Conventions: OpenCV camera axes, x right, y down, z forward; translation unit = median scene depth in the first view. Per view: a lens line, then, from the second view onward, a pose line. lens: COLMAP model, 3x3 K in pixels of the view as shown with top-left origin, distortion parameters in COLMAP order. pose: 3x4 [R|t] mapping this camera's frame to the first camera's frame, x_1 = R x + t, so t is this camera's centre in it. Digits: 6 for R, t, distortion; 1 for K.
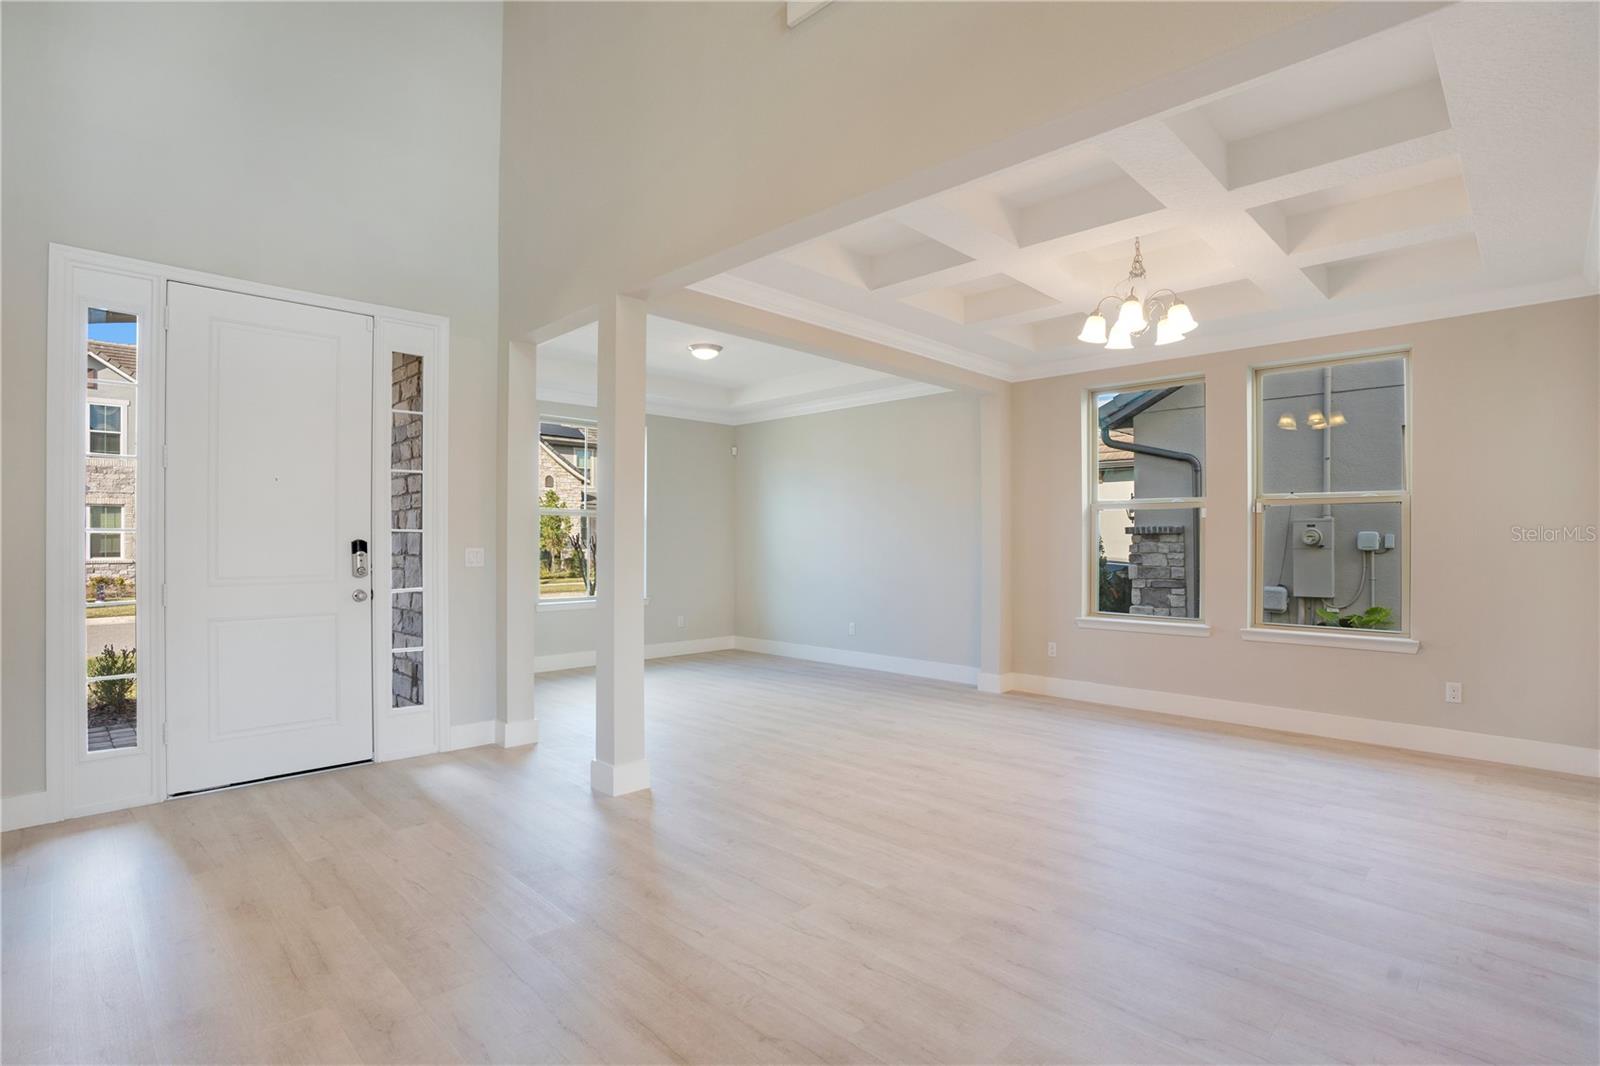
lens RADIAL K [[791.0, 0, 795.9], [0, 791.0, 538.0], [0, 0, 1]] dist [-0.051378, -0.000947]
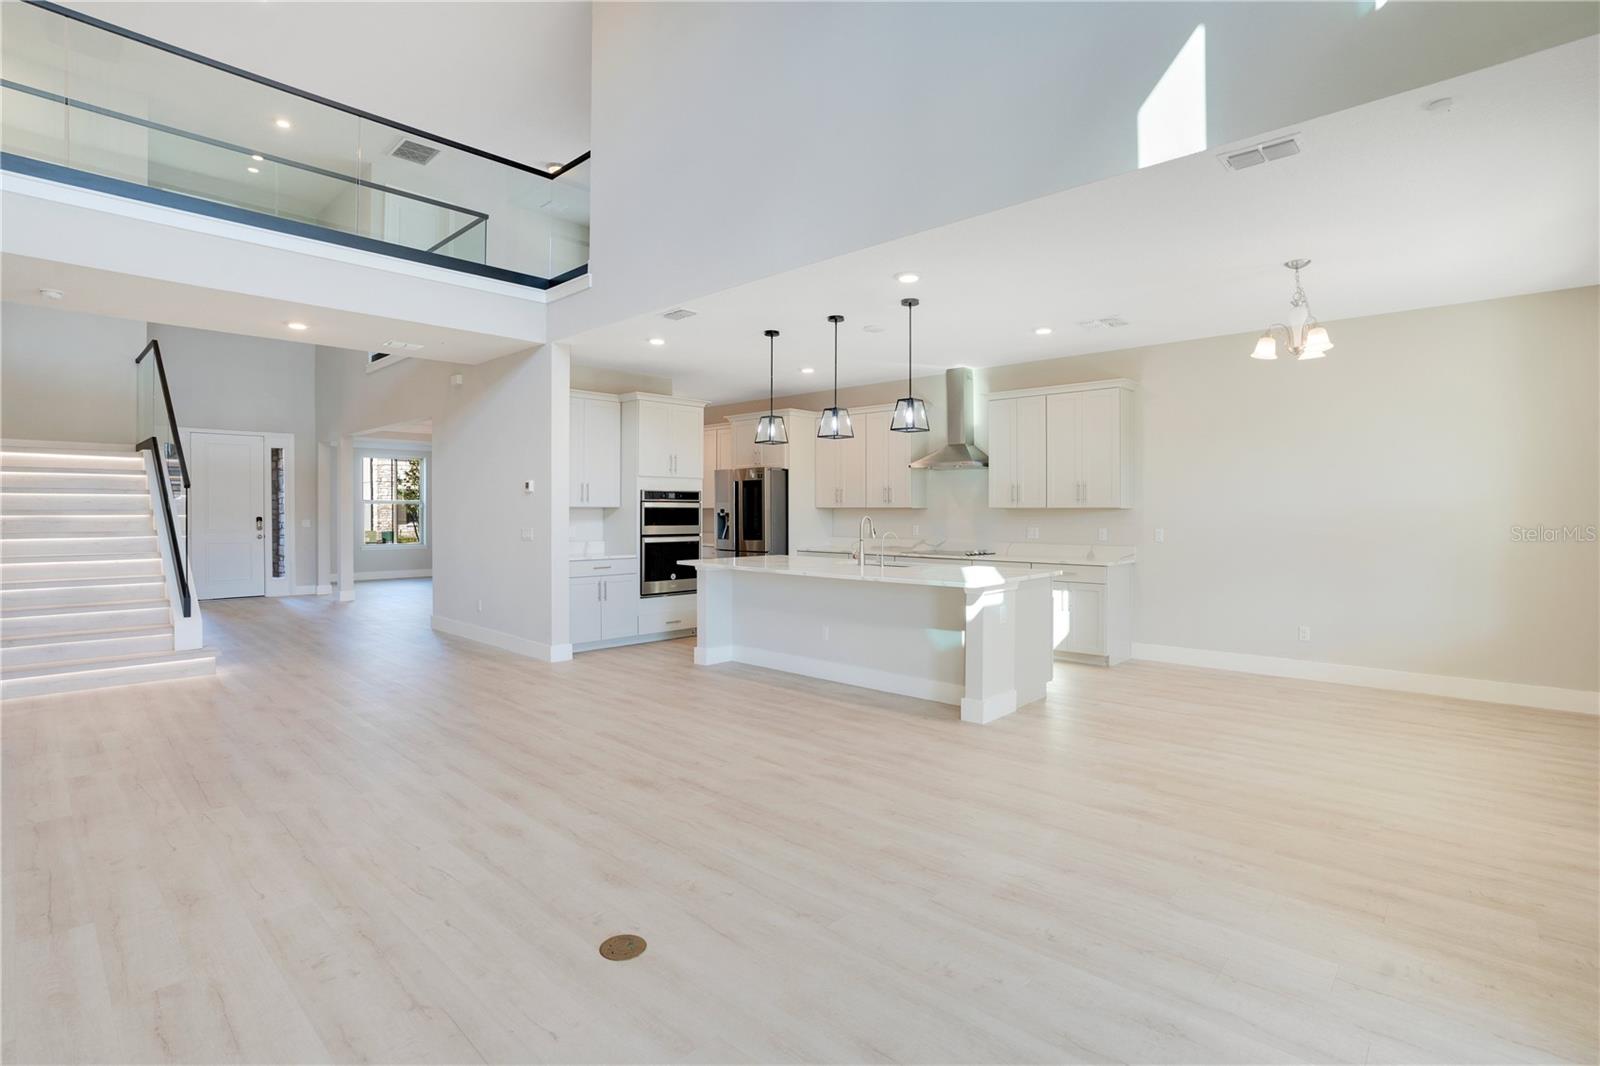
lens RADIAL K [[754.1, 0, 796.3], [0, 754.1, 519.8], [0, 0, 1]] dist [-0.048978, 0.008263]
pose [[0.999819, -0.000315, 0.019038, 1.291918], [0.000114, 0.999944, 0.010587, -0.014174], [-0.019041, -0.010583, 0.999763, -1.646950]]
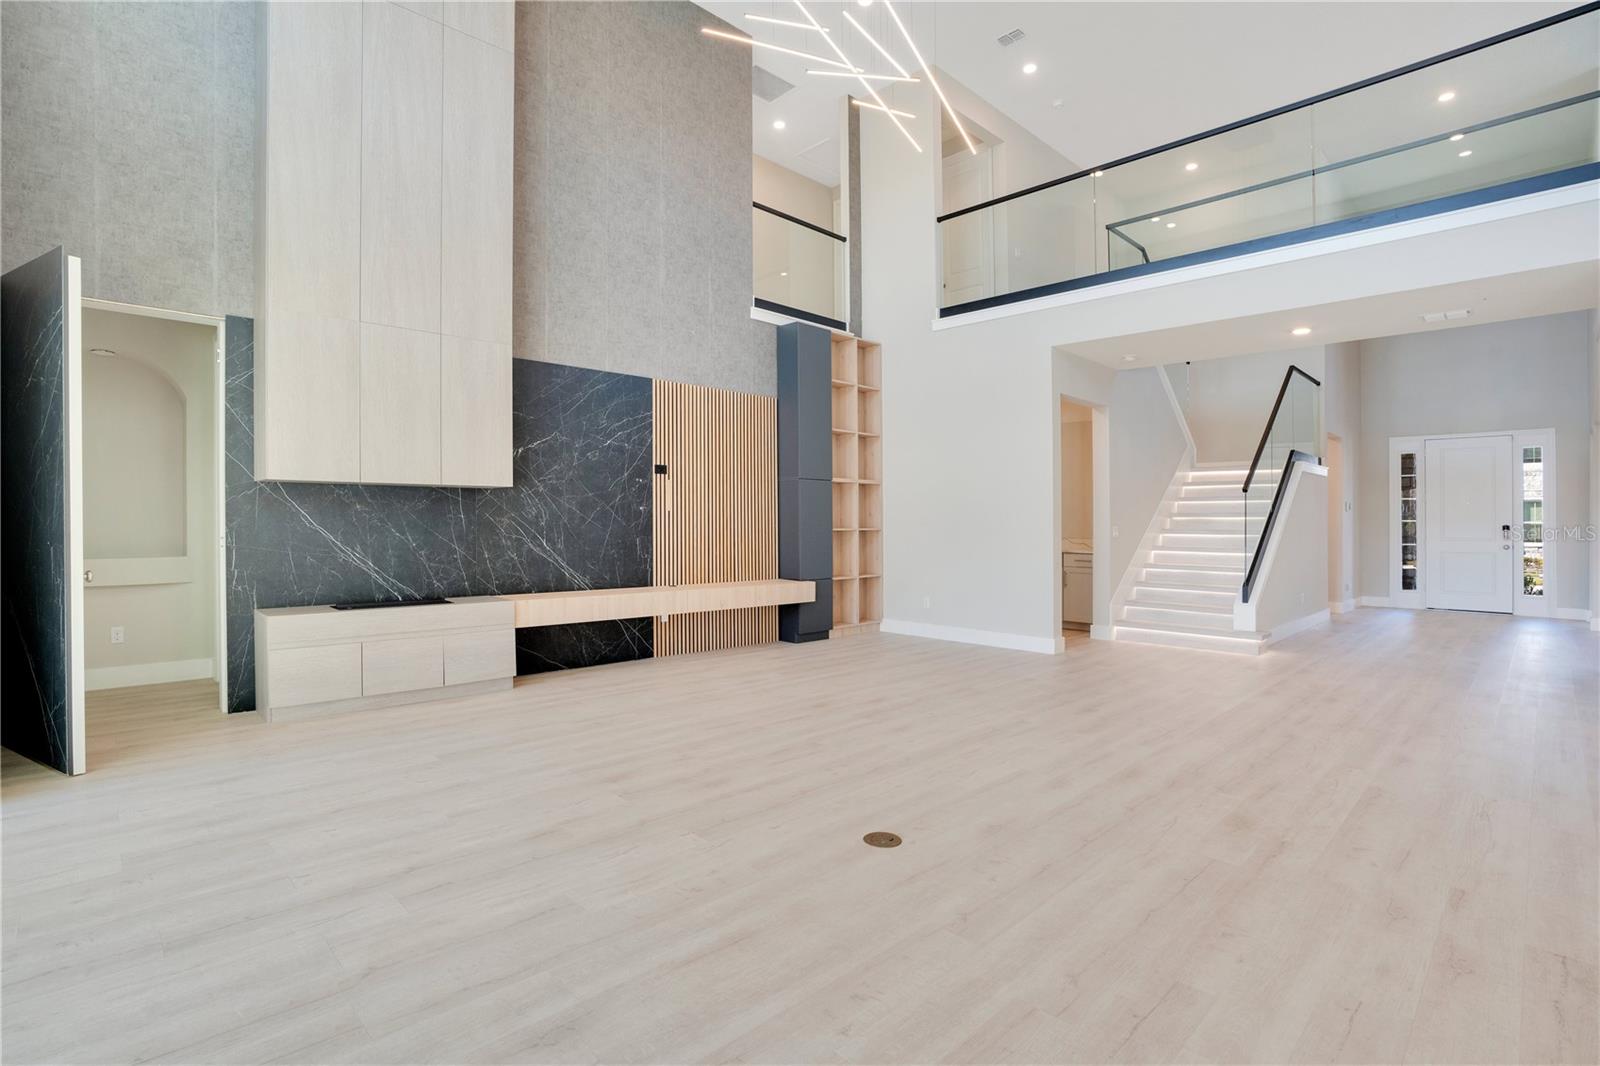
lens RADIAL K [[754.1, 0, 805.9], [0, 754.1, 542.2], [0, 0, 1]] dist [-0.048978, 0.008263]
pose [[-0.008332, 0.023545, -0.999688, 1.780827], [-0.005785, 0.999705, 0.023593, 0.015391], [0.999949, 0.005980, -0.008193, -1.229745]]
